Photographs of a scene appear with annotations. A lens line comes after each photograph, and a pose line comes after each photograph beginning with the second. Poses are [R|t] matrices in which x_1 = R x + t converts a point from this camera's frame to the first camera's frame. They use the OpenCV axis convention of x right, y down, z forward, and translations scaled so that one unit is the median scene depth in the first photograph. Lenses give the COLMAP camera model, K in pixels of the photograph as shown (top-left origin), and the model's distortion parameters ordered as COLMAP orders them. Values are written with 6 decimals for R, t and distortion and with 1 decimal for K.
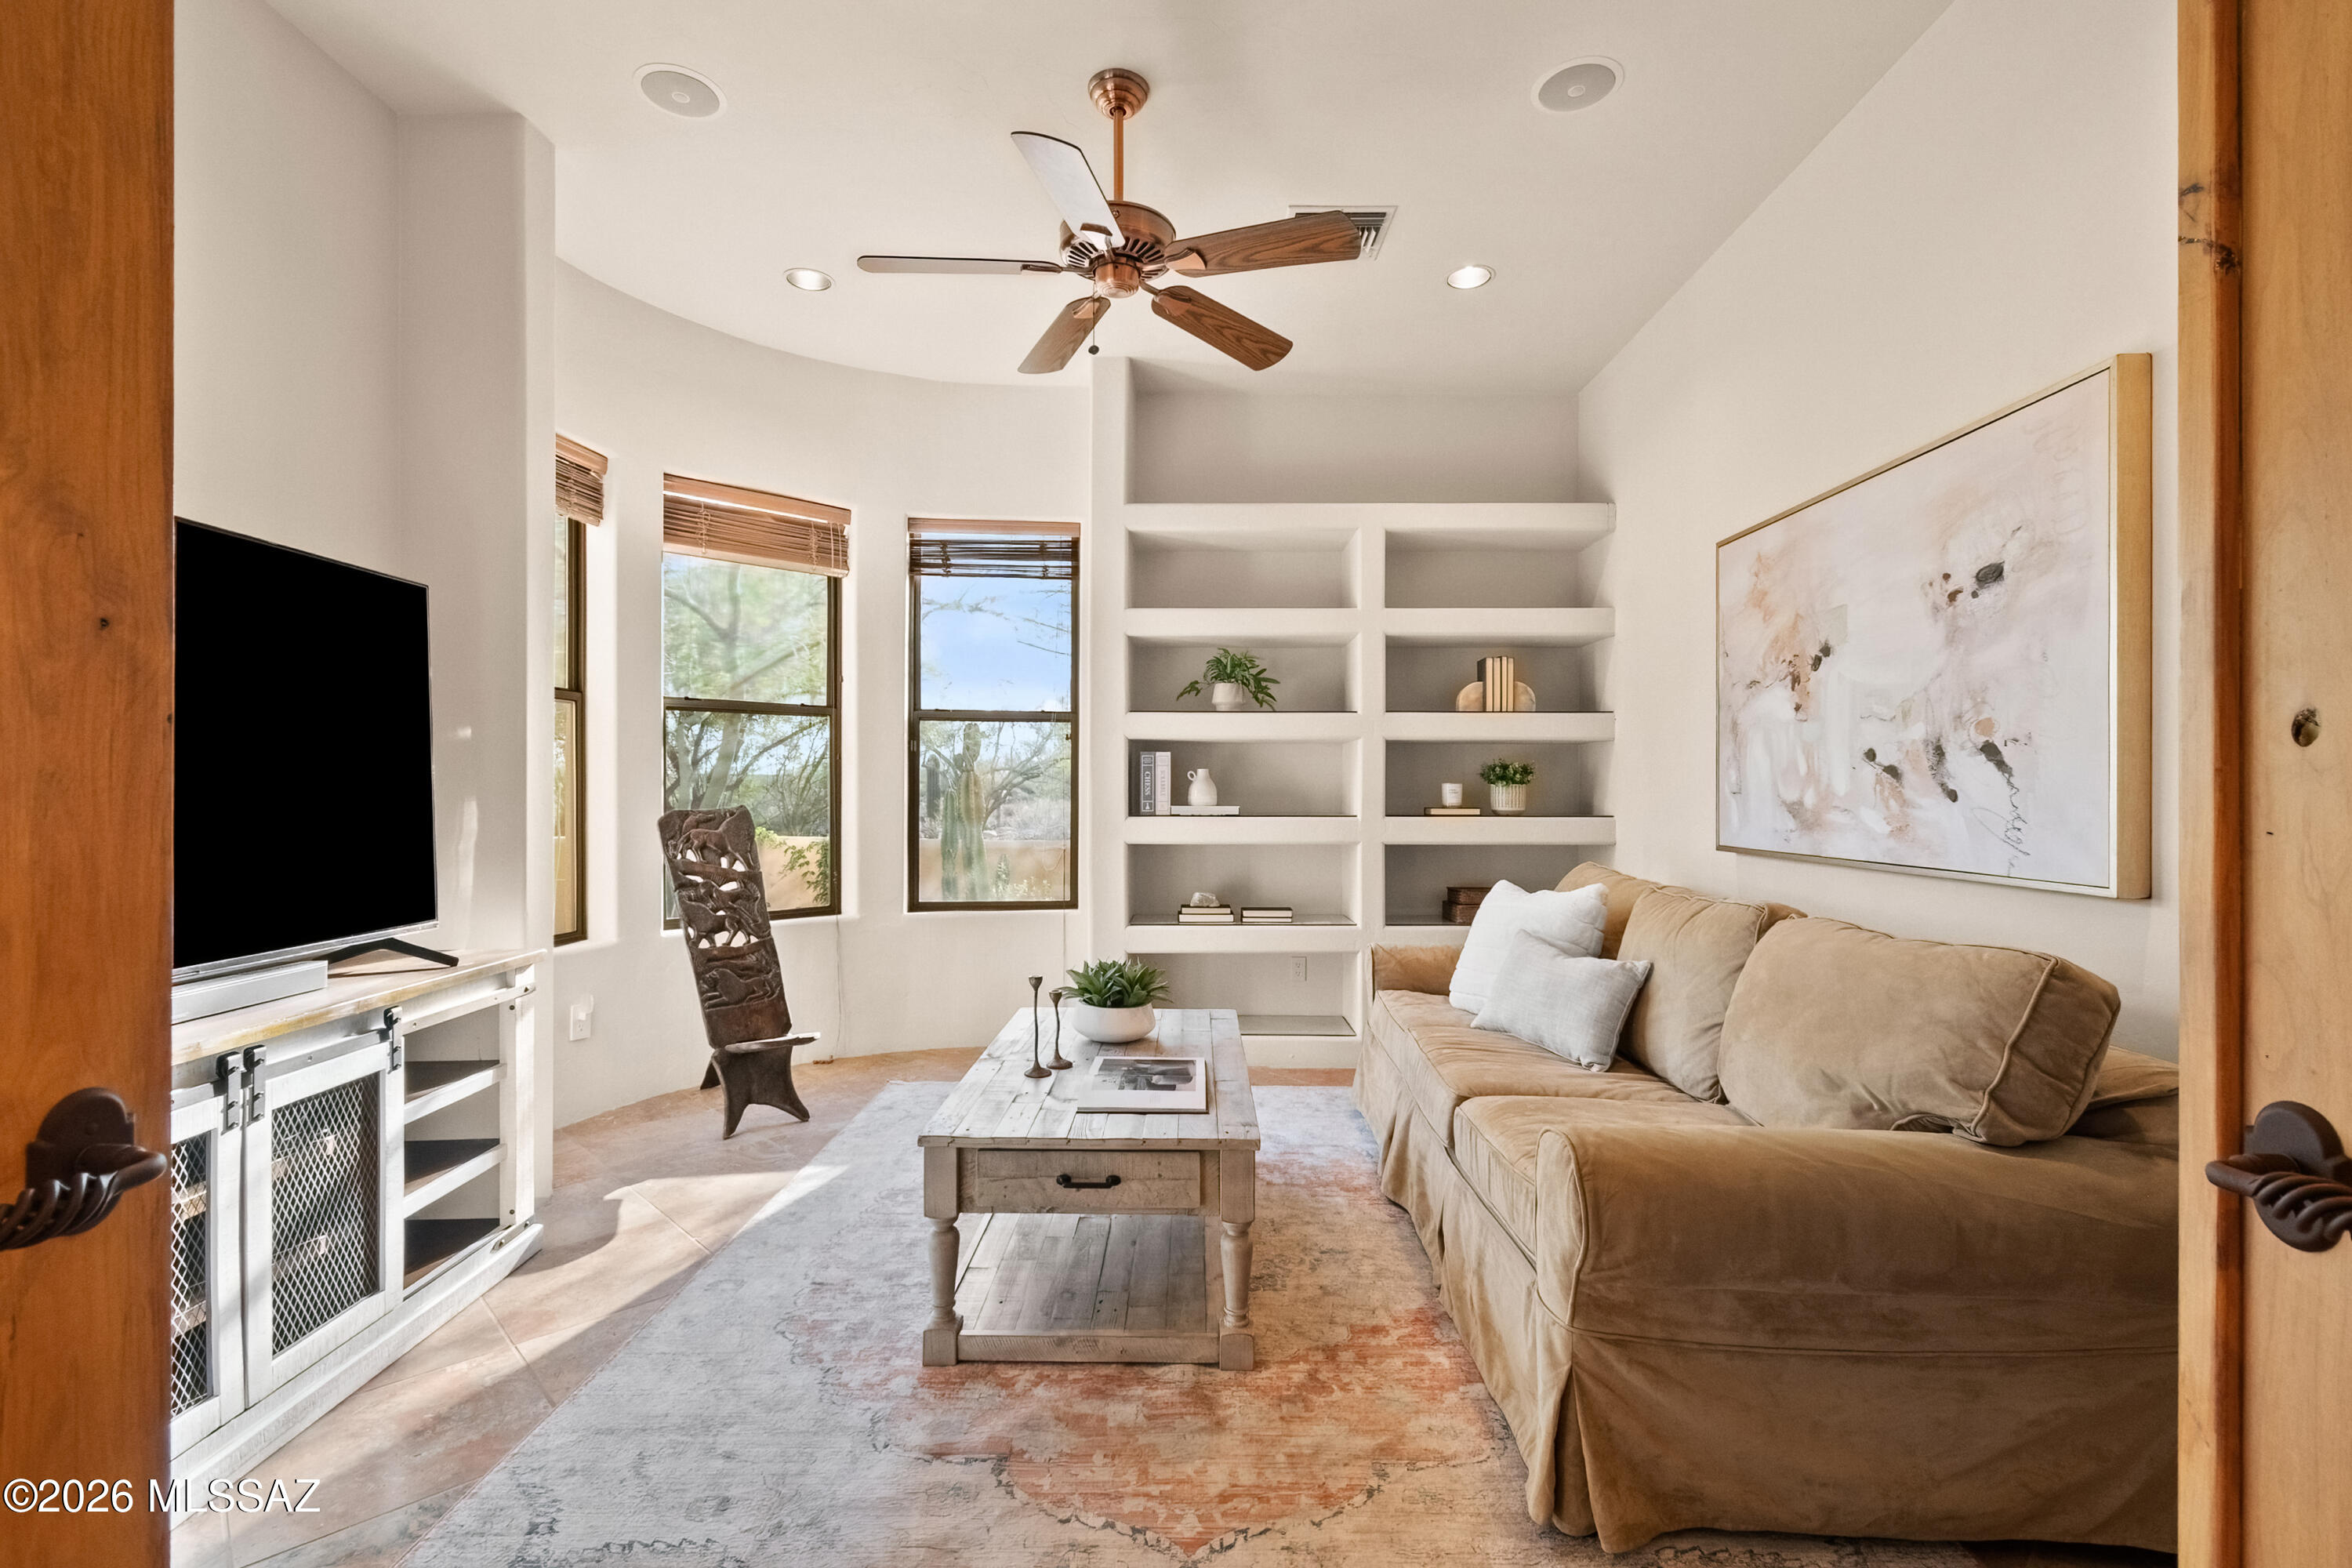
lens RADIAL K [[1124.5, 0, 1175.5], [0, 1124.5, 783.6], [0, 0, 1]] dist [0.000007, 0.000090]
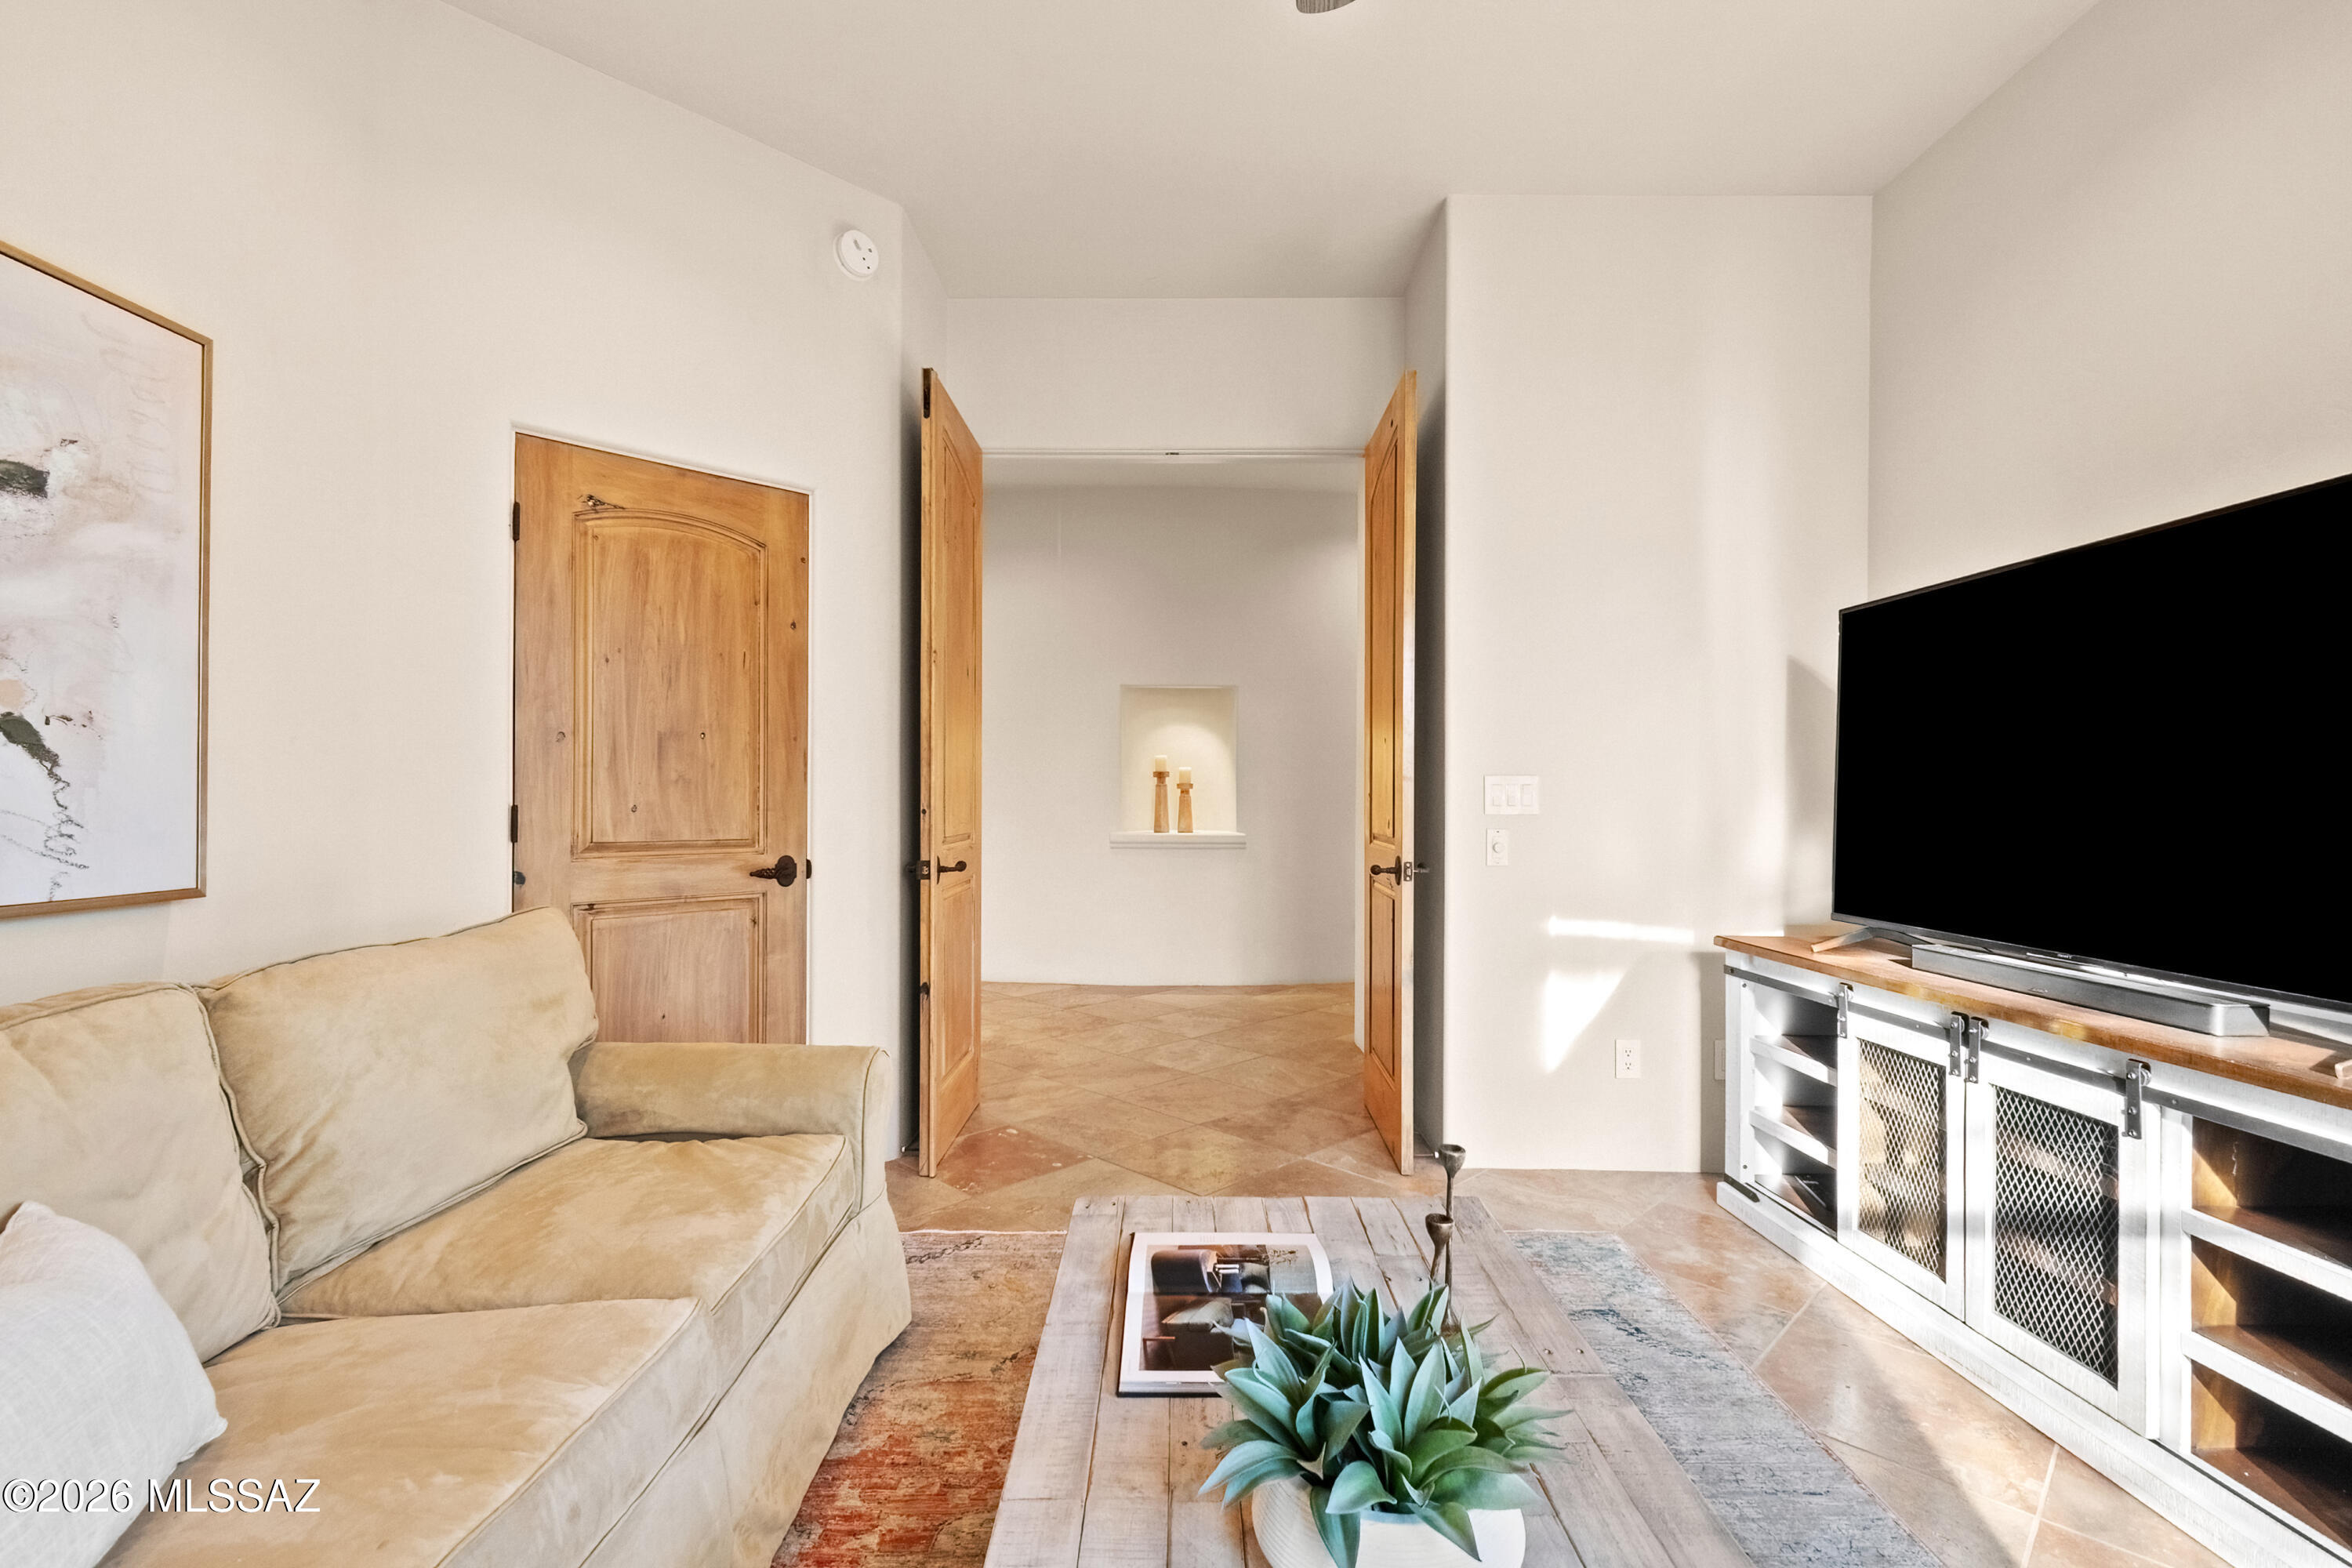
lens RADIAL K [[1124.5, 0, 1175.5], [0, 1124.5, 783.6], [0, 0, 1]] dist [0.000007, 0.000090]
pose [[-0.999634, -0.004436, -0.026704, 0.021706], [-0.004178, 0.999944, -0.009720, 0.009231], [0.026746, -0.009605, -0.999596, 1.785746]]
